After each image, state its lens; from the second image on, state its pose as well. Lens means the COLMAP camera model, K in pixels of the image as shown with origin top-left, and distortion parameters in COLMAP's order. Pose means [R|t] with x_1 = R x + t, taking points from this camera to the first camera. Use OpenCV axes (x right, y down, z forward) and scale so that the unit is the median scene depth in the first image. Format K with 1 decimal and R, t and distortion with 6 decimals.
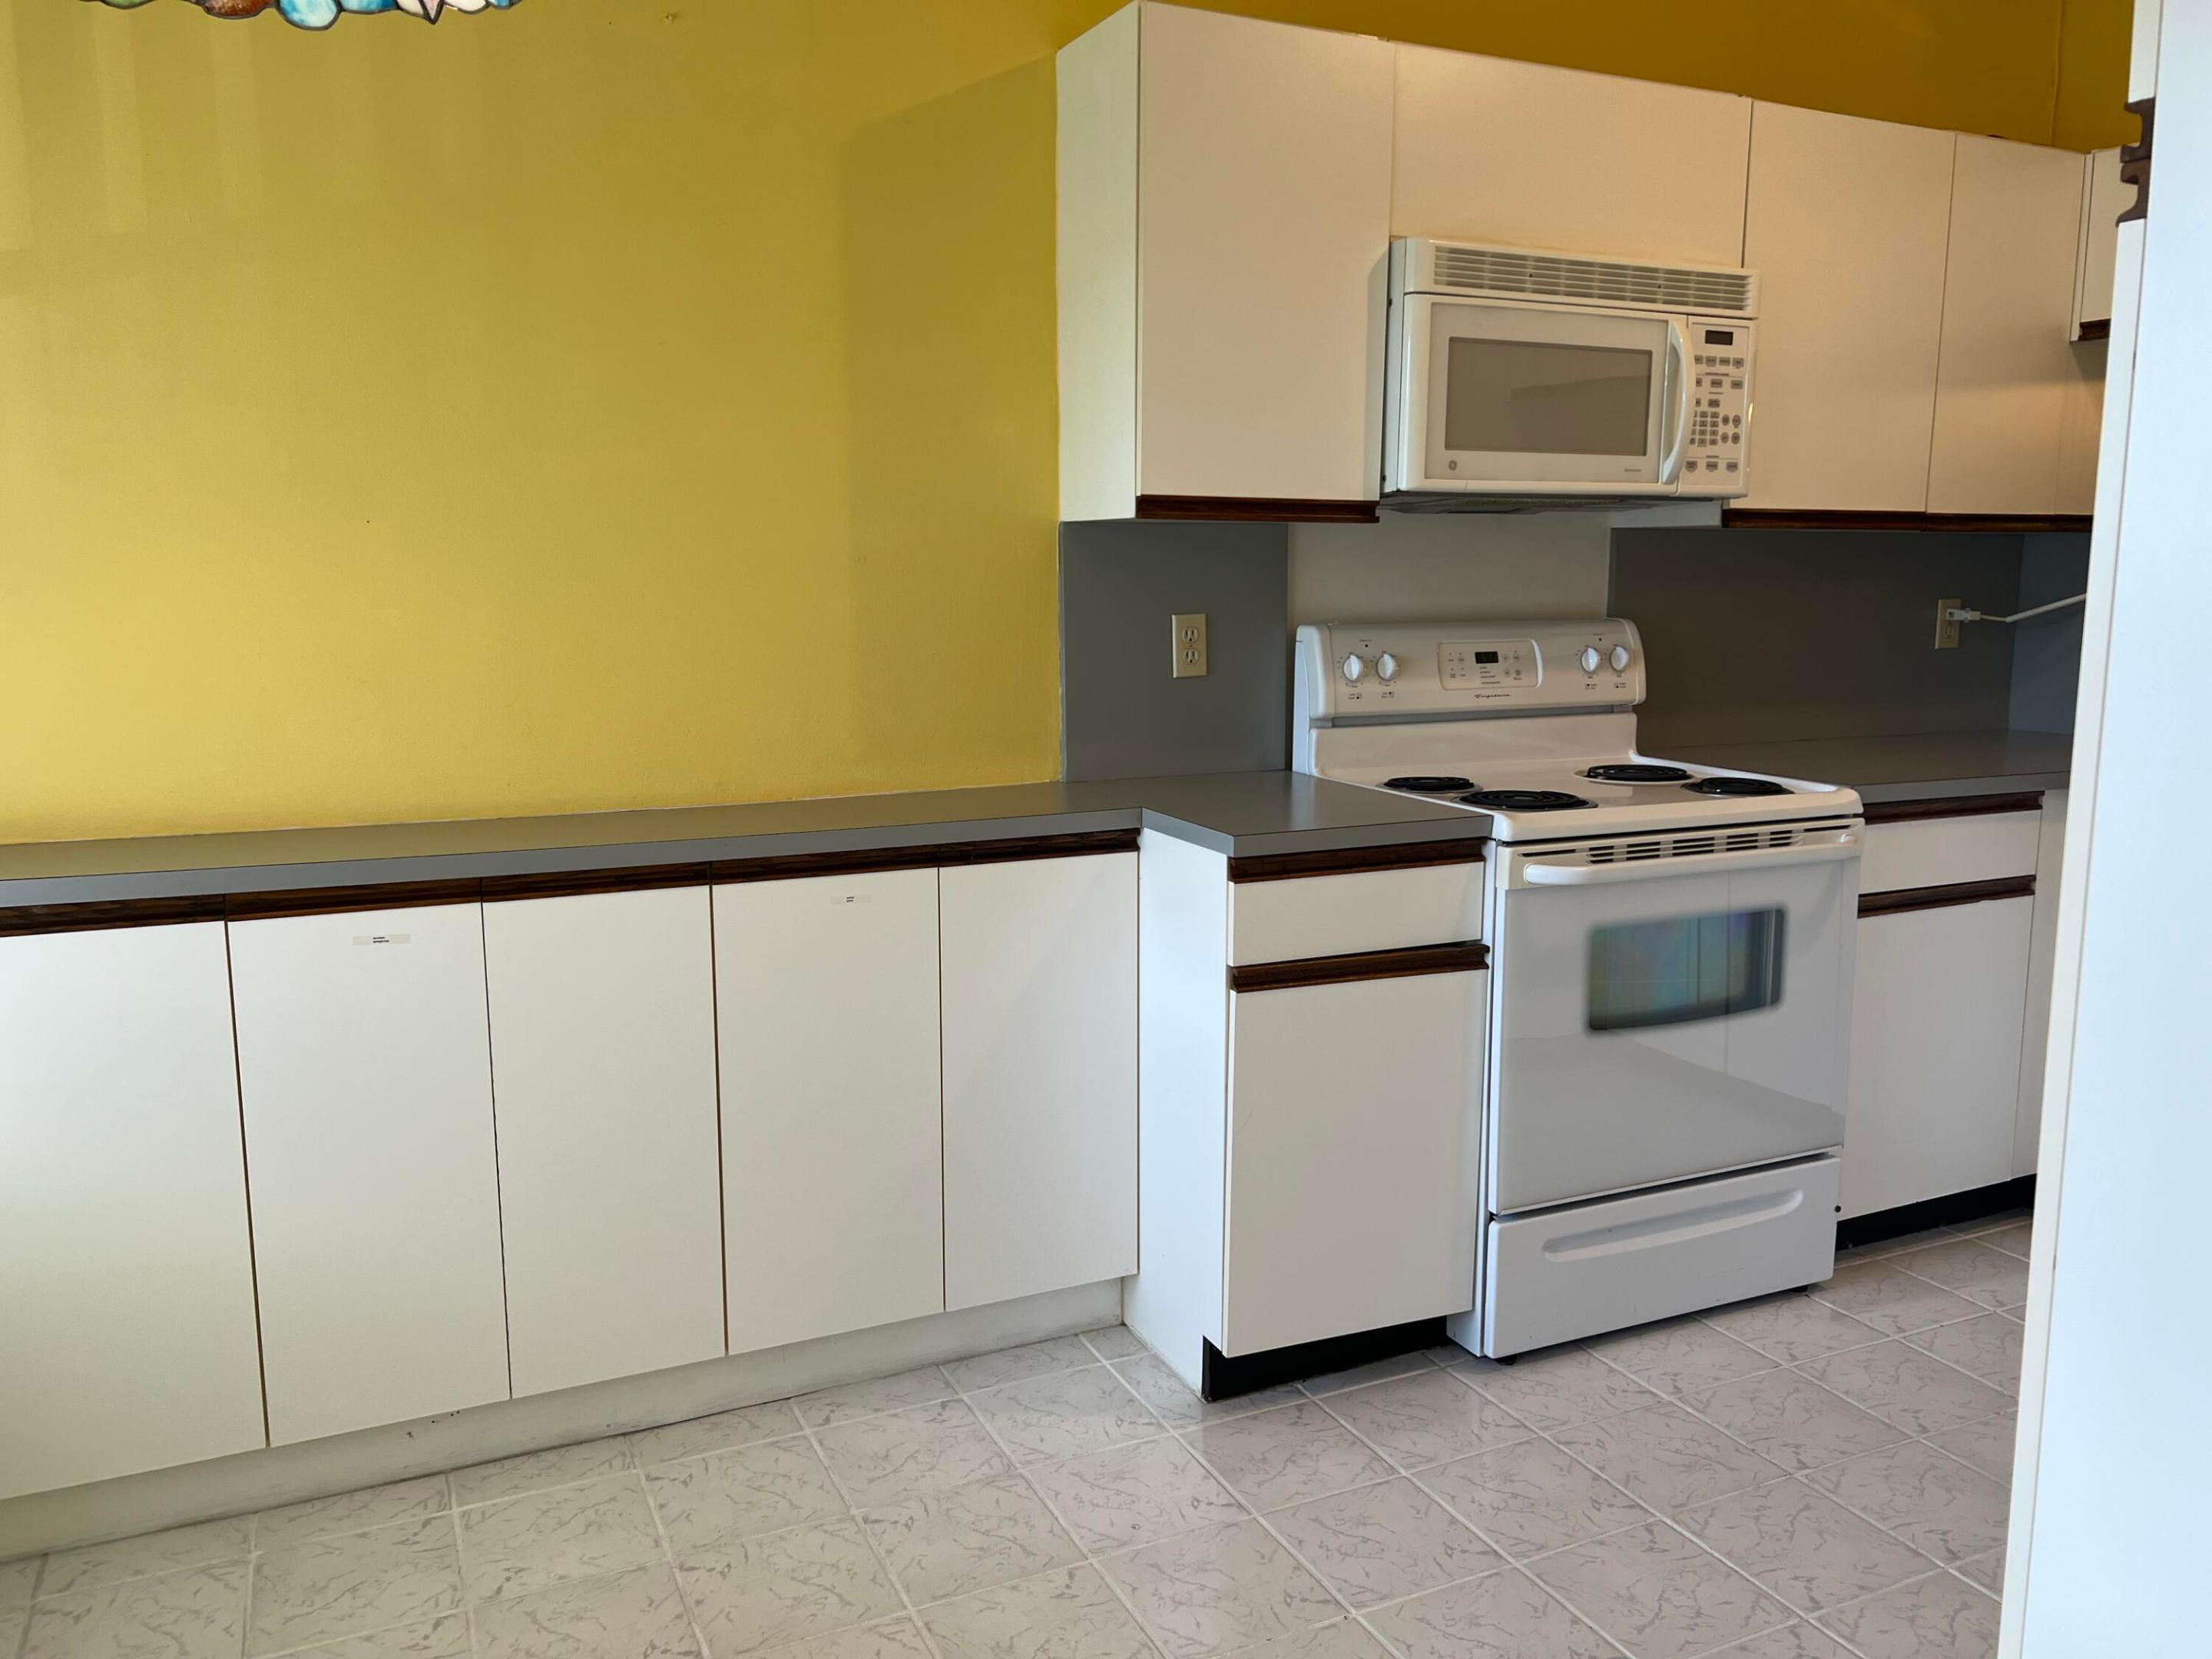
lens RADIAL K [[1674.3, 0, 1105.5], [0, 1674.3, 862.8], [0, 0, 1]] dist [0.037830, -0.005482]
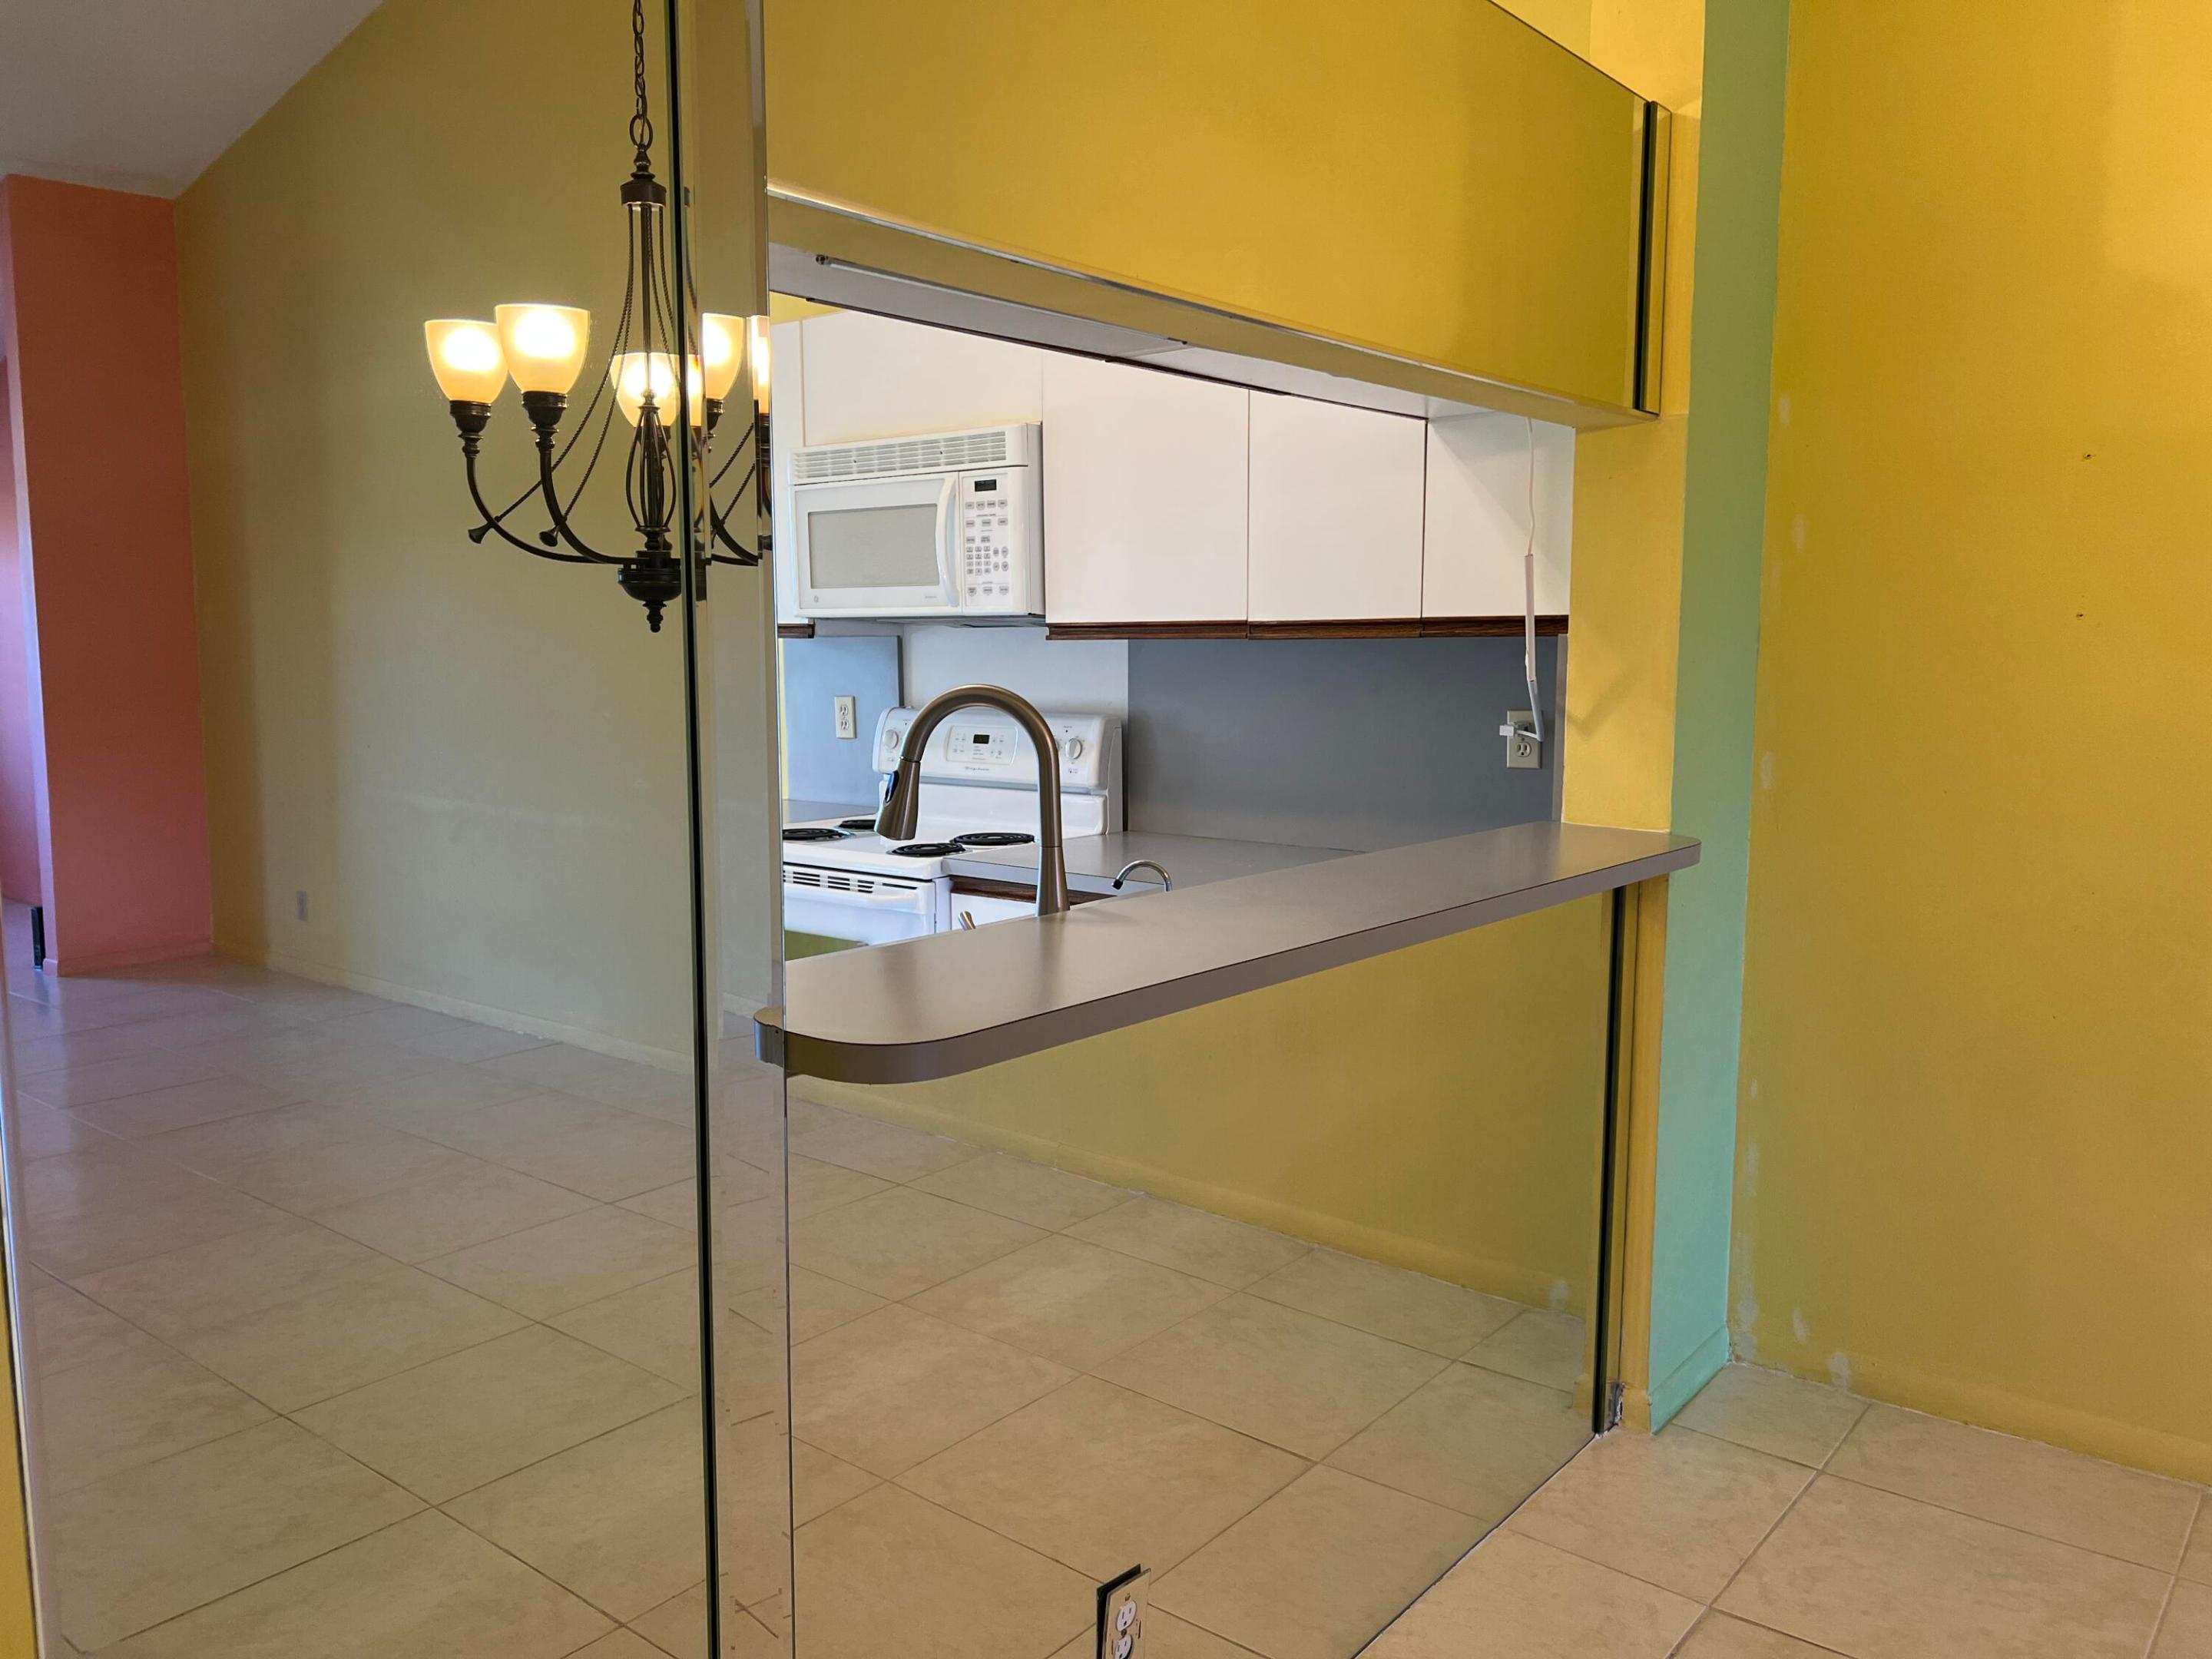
lens RADIAL K [[1654.2, 0, 1096.6], [0, 1654.2, 835.2], [0, 0, 1]] dist [0.178790, -0.002017]
pose [[0.414332, 0.107213, -0.903789, 1.495738], [-0.146870, 0.987898, 0.049859, -0.133542], [0.898197, 0.112081, 0.425064, 0.586420]]
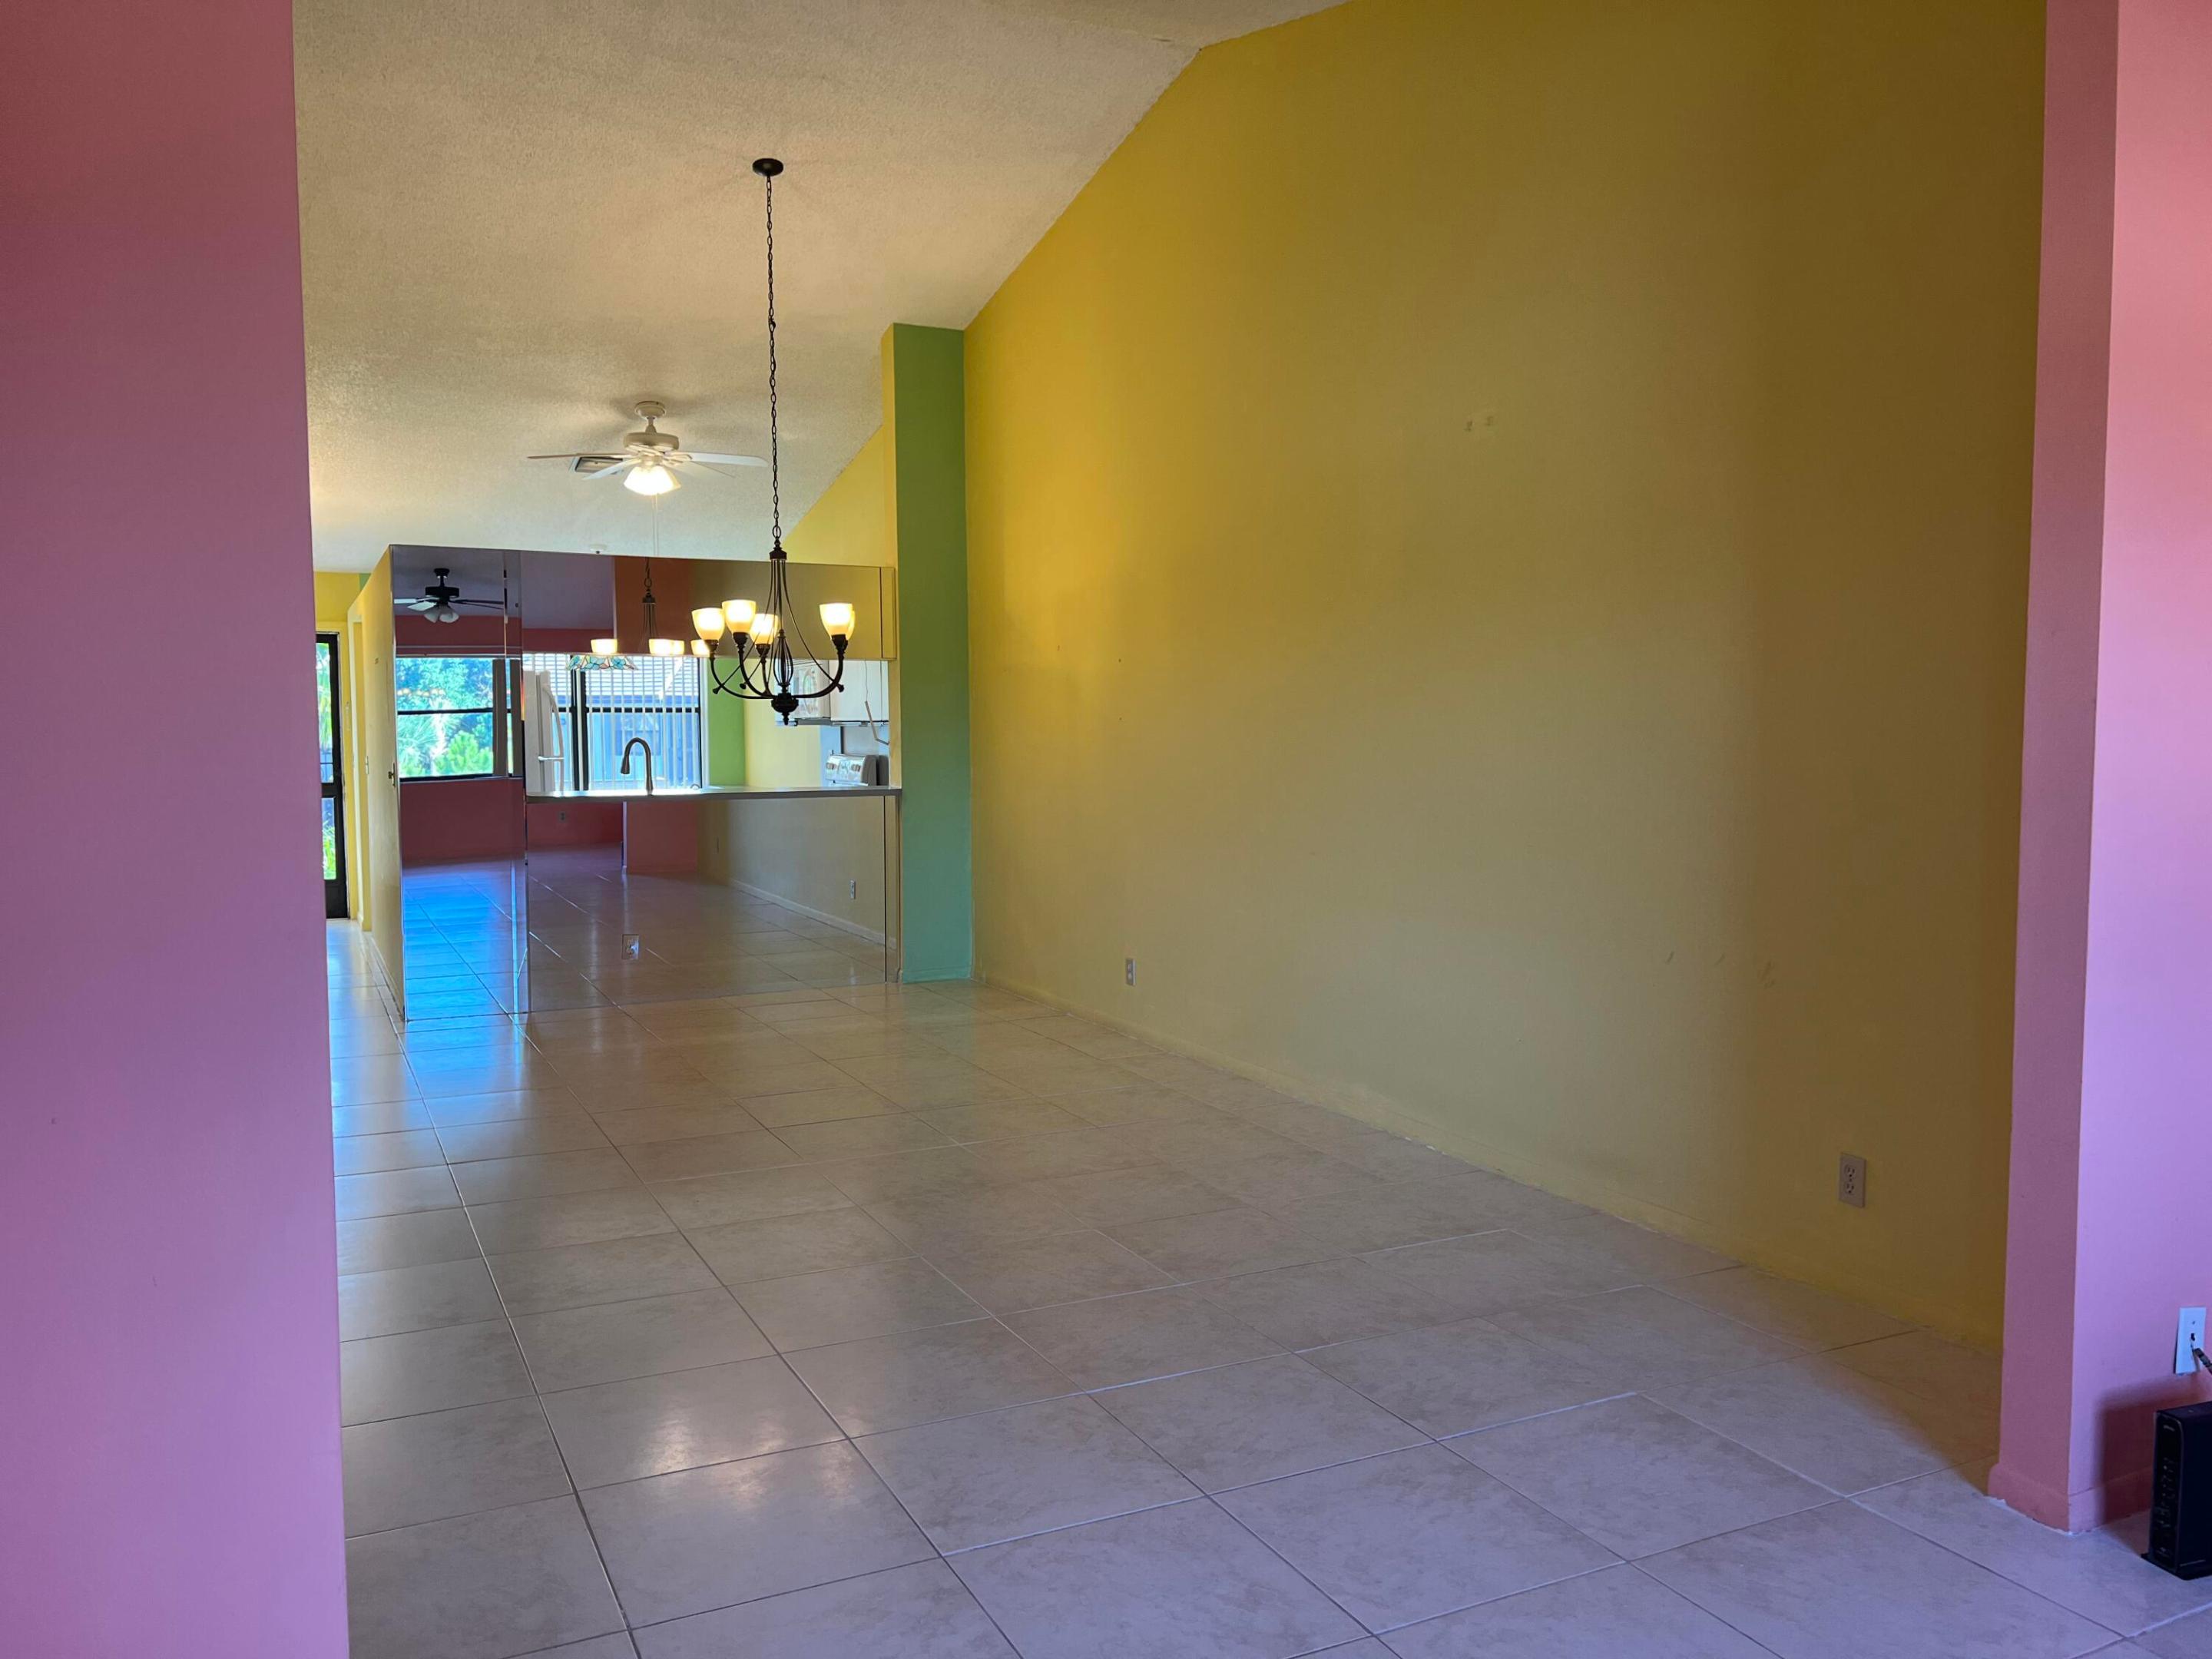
lens RADIAL K [[1654.2, 0, 1096.6], [0, 1654.2, 835.2], [0, 0, 1]] dist [0.178790, -0.002017]
pose [[-0.005694, 0.067258, -0.997719, 3.662151], [-0.159922, 0.984833, 0.067303, -0.304095], [0.987113, 0.159940, 0.005148, 1.583904]]
